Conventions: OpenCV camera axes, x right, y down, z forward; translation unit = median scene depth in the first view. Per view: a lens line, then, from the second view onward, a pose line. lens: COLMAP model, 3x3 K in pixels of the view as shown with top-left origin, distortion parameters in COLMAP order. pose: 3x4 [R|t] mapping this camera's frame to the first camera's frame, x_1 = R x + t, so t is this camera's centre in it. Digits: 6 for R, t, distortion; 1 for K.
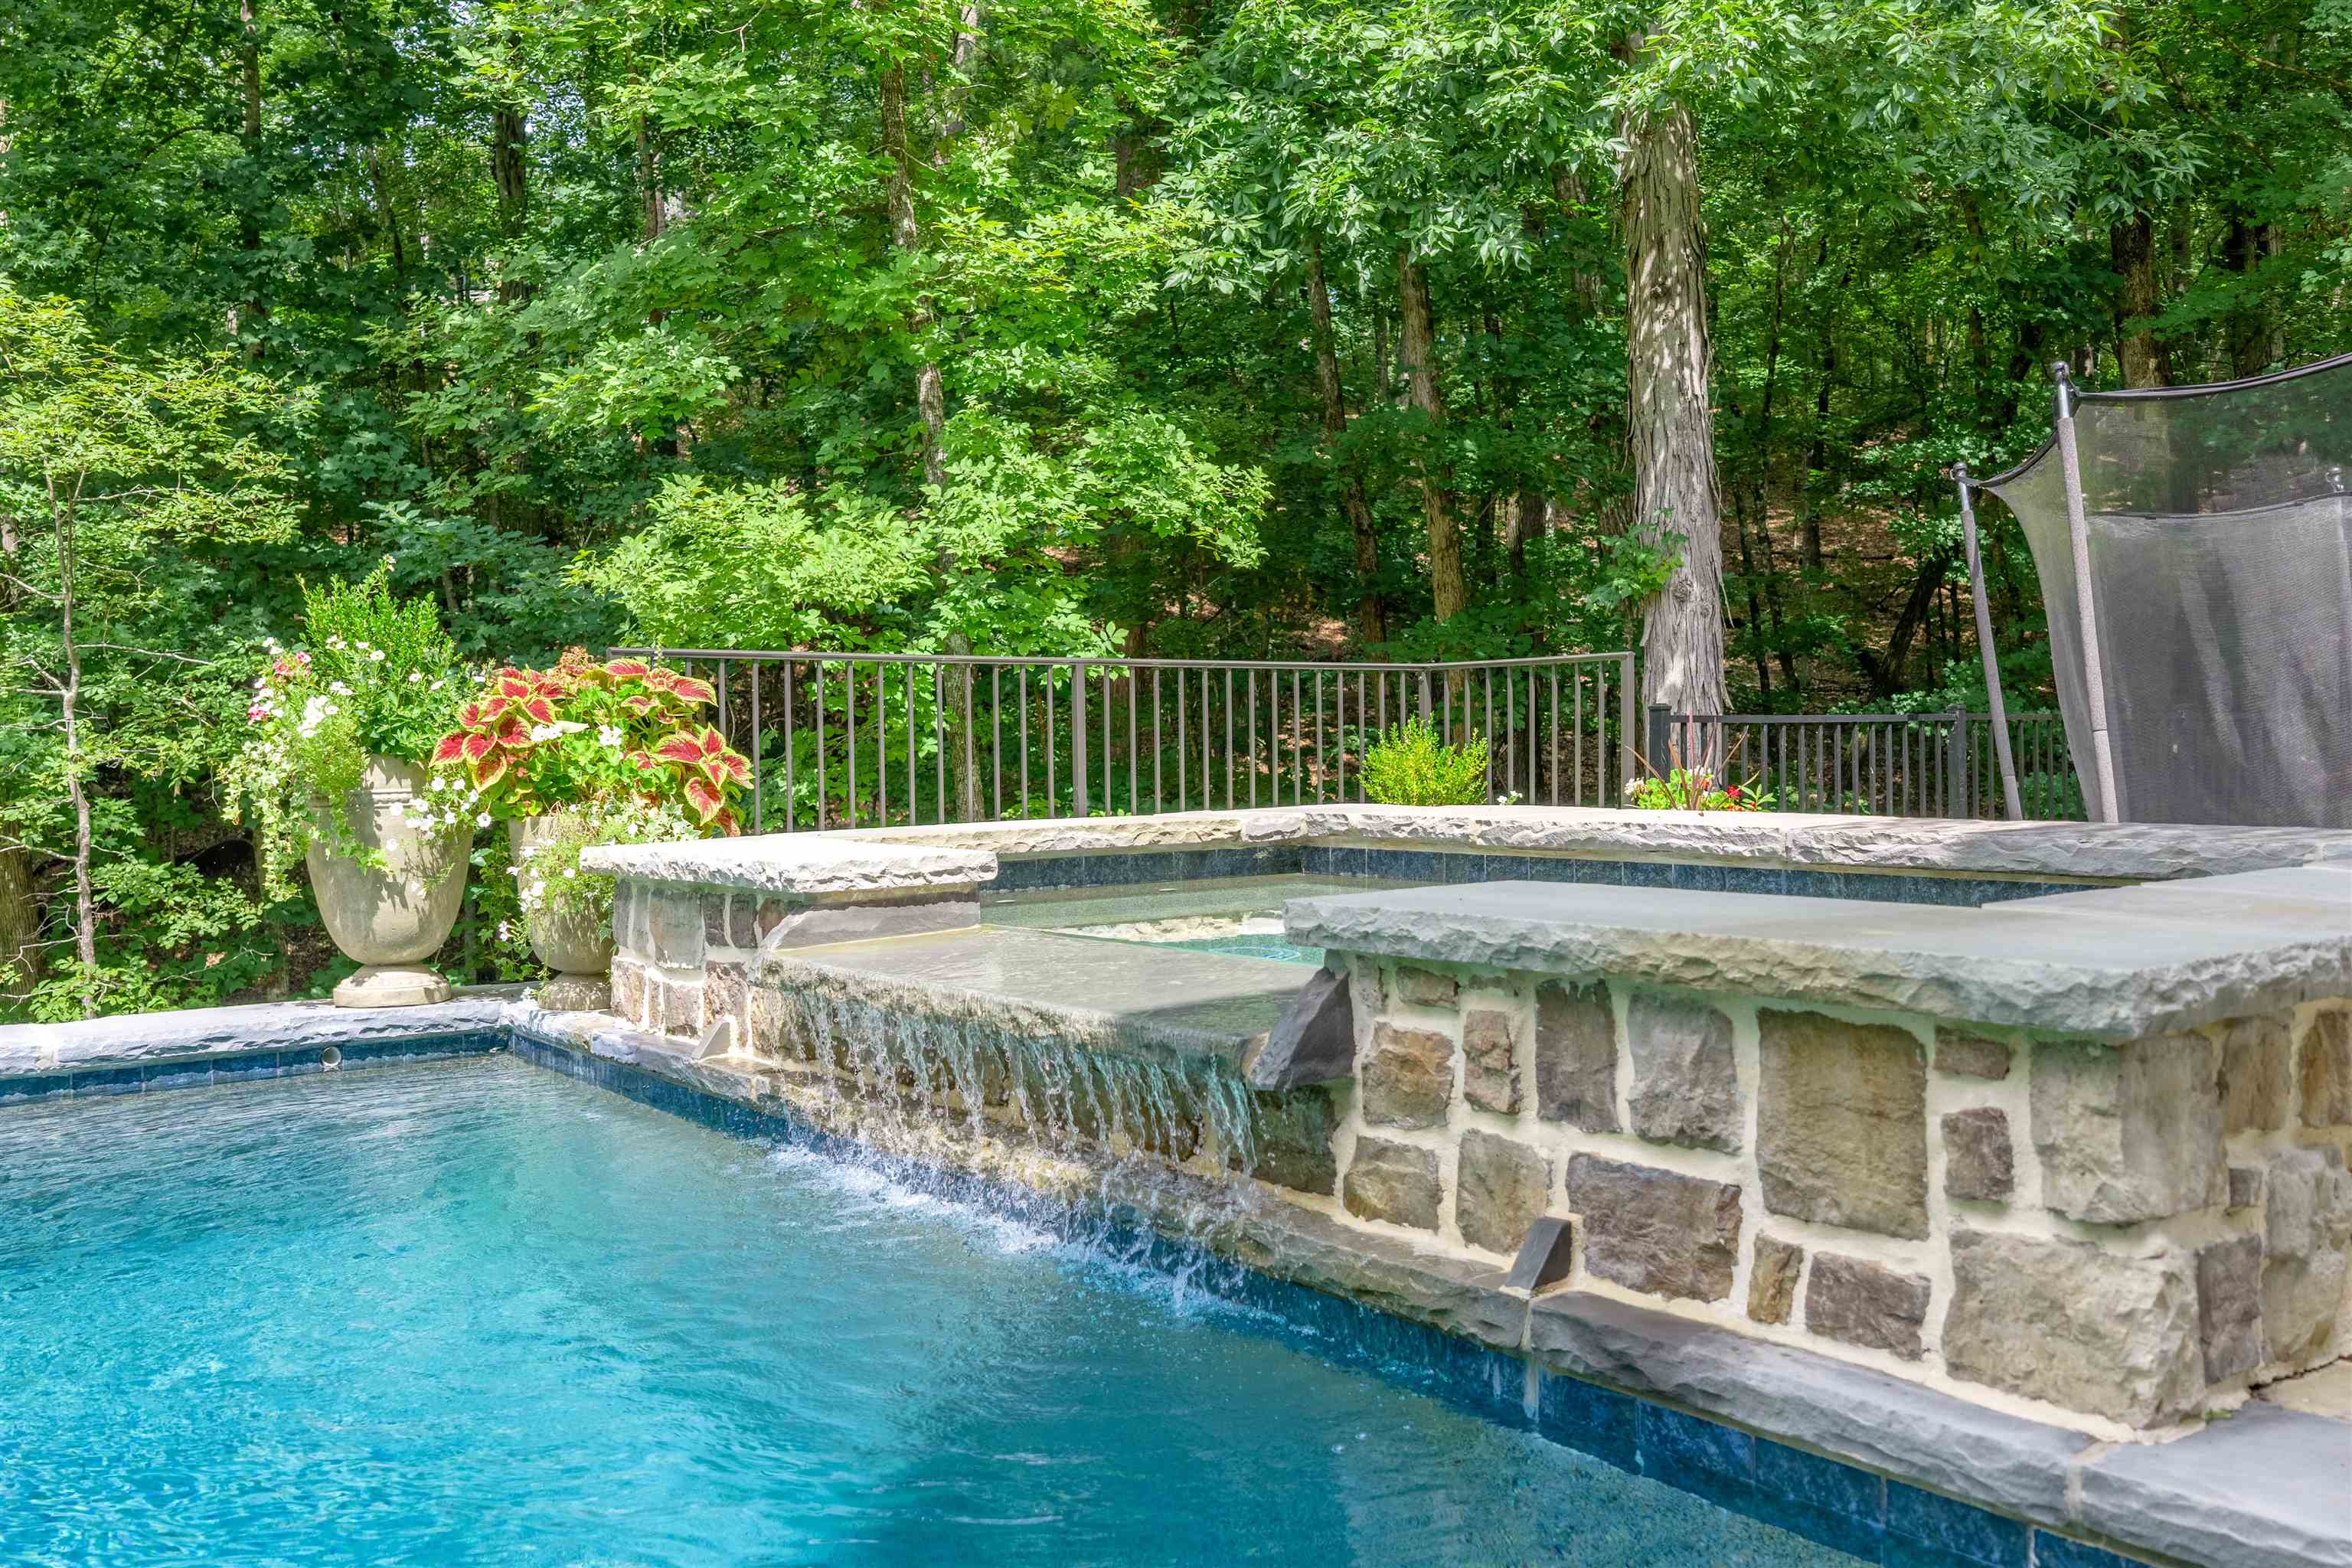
lens RADIAL K [[1938.2, 0, 1176.0], [0, 1938.2, 784.0], [0, 0, 1]] dist [0.008399, 0.004128]
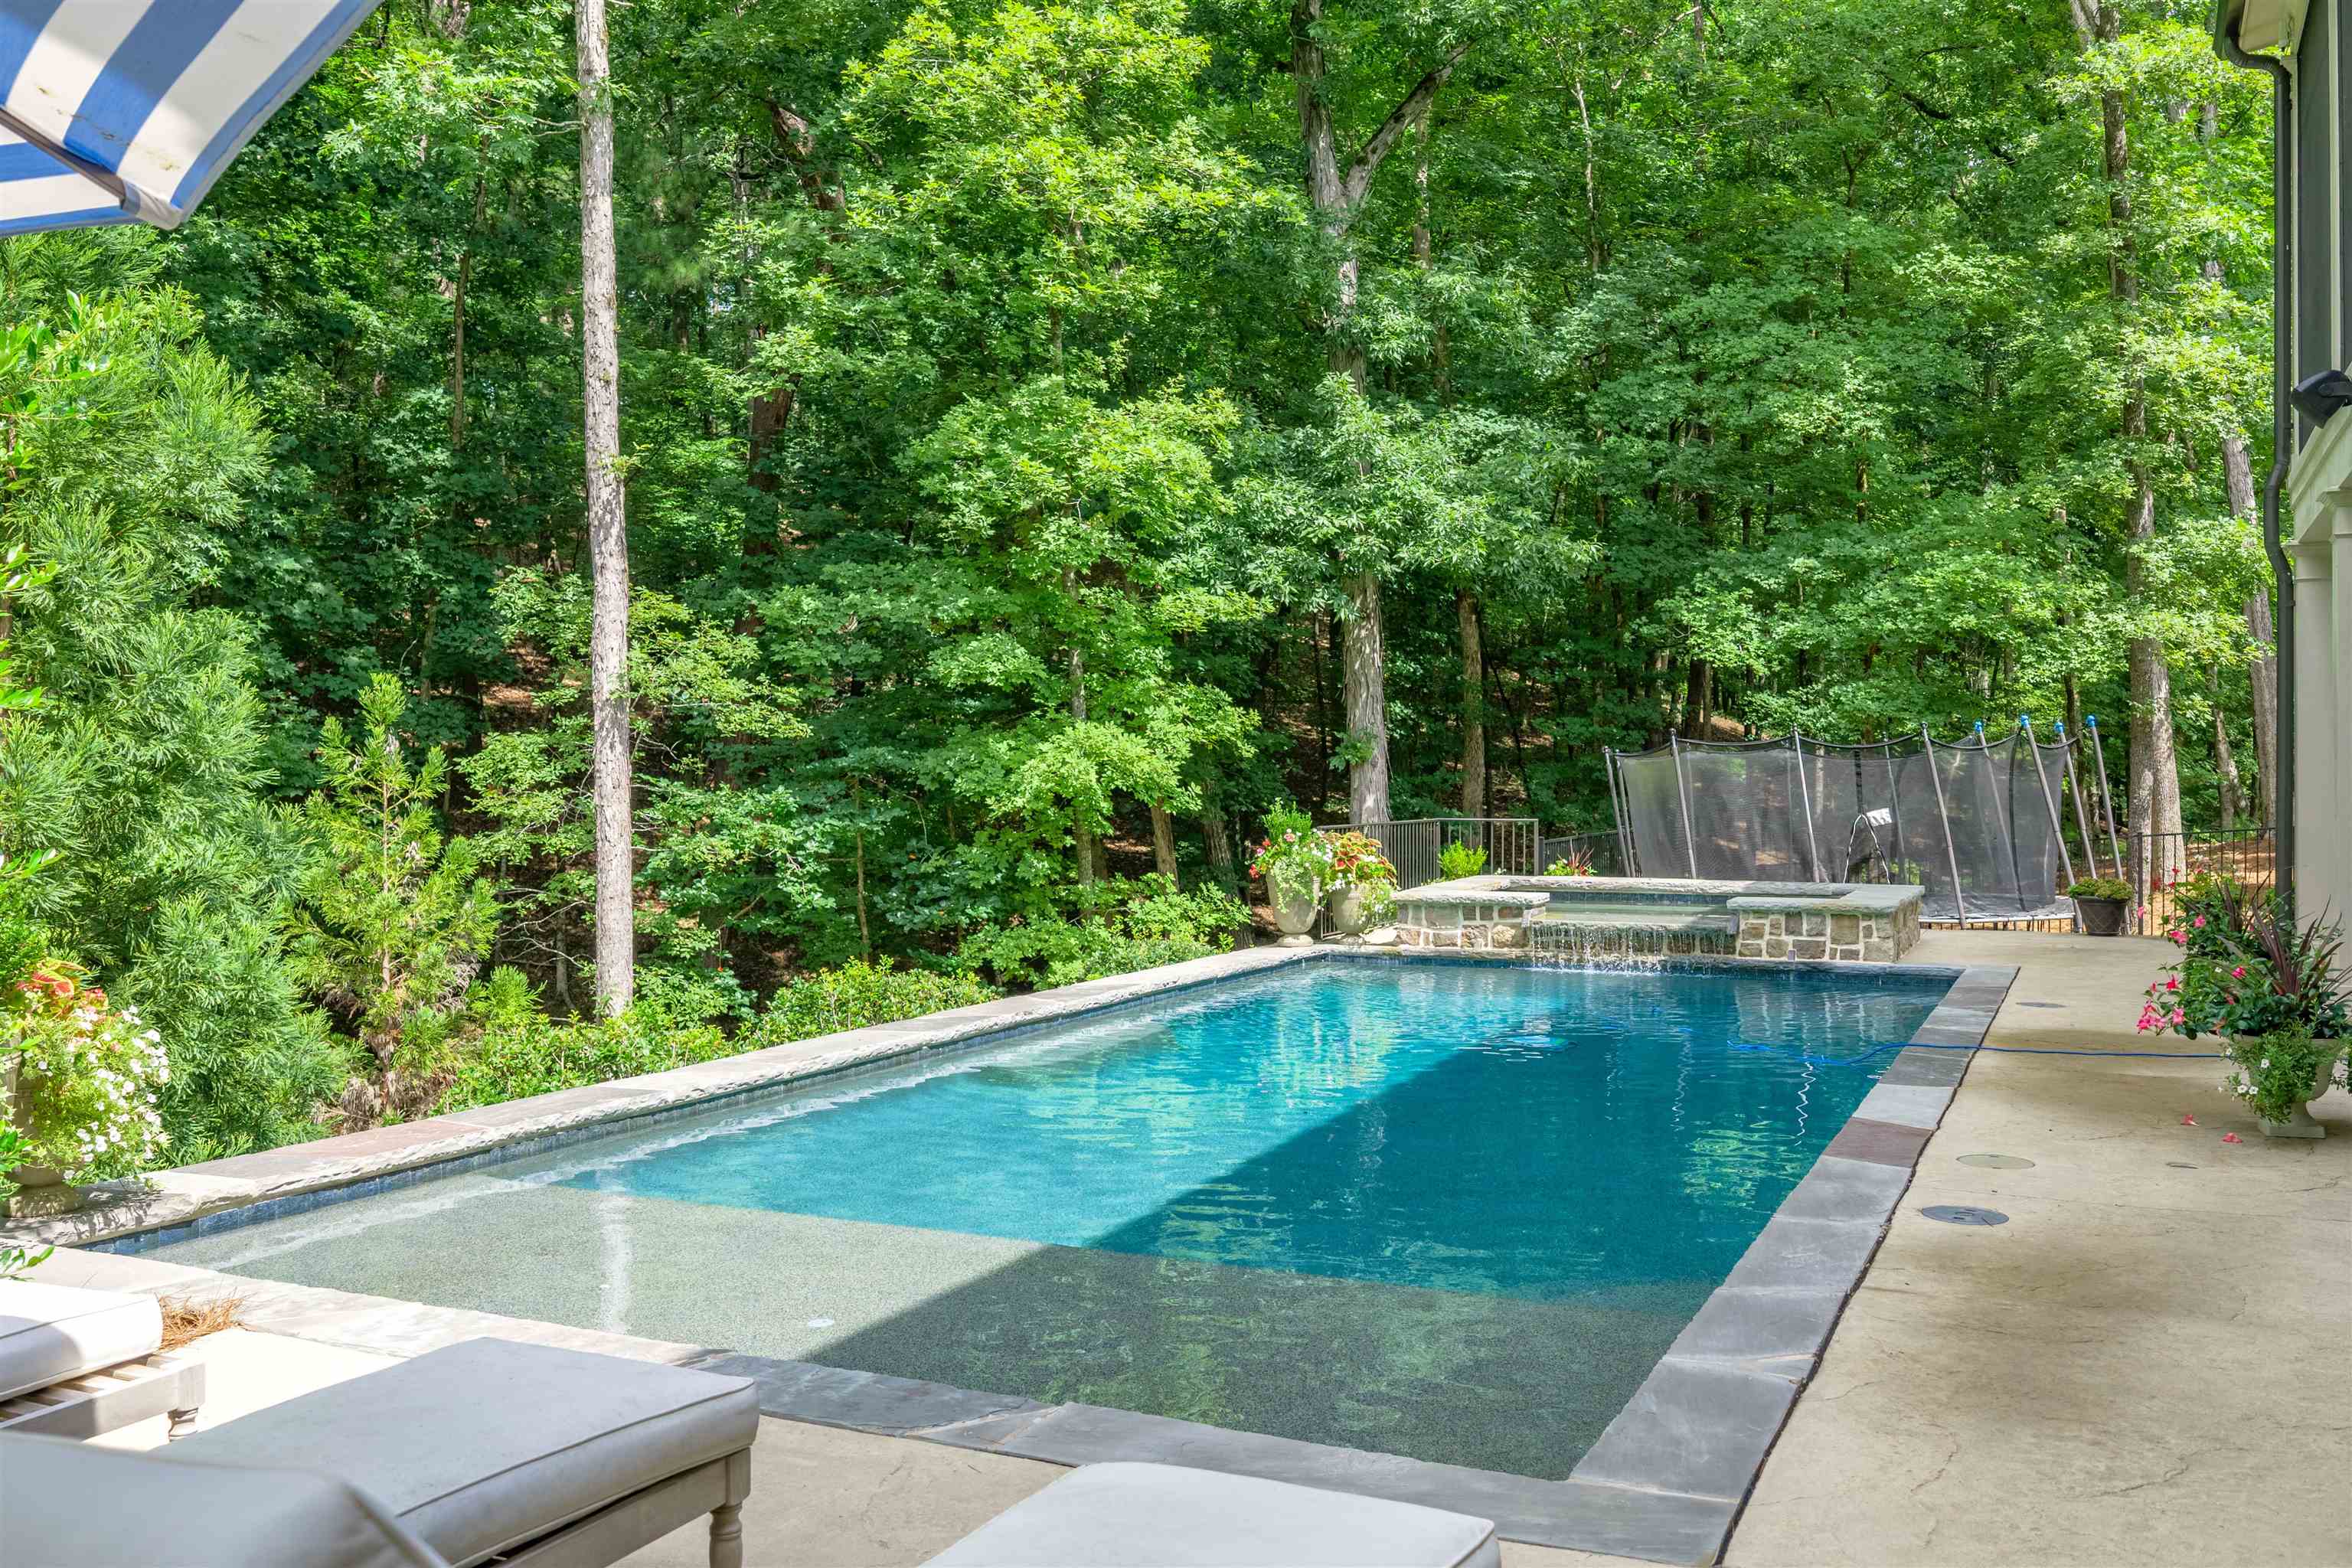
lens RADIAL K [[1938.2, 0, 1176.0], [0, 1938.2, 784.0], [0, 0, 1]] dist [0.008399, 0.004128]
pose [[0.880512, 0.008475, 0.473947, -4.232228], [-0.000318, 0.999850, -0.017289, -0.189265], [-0.474023, 0.015073, 0.880384, -3.343156]]
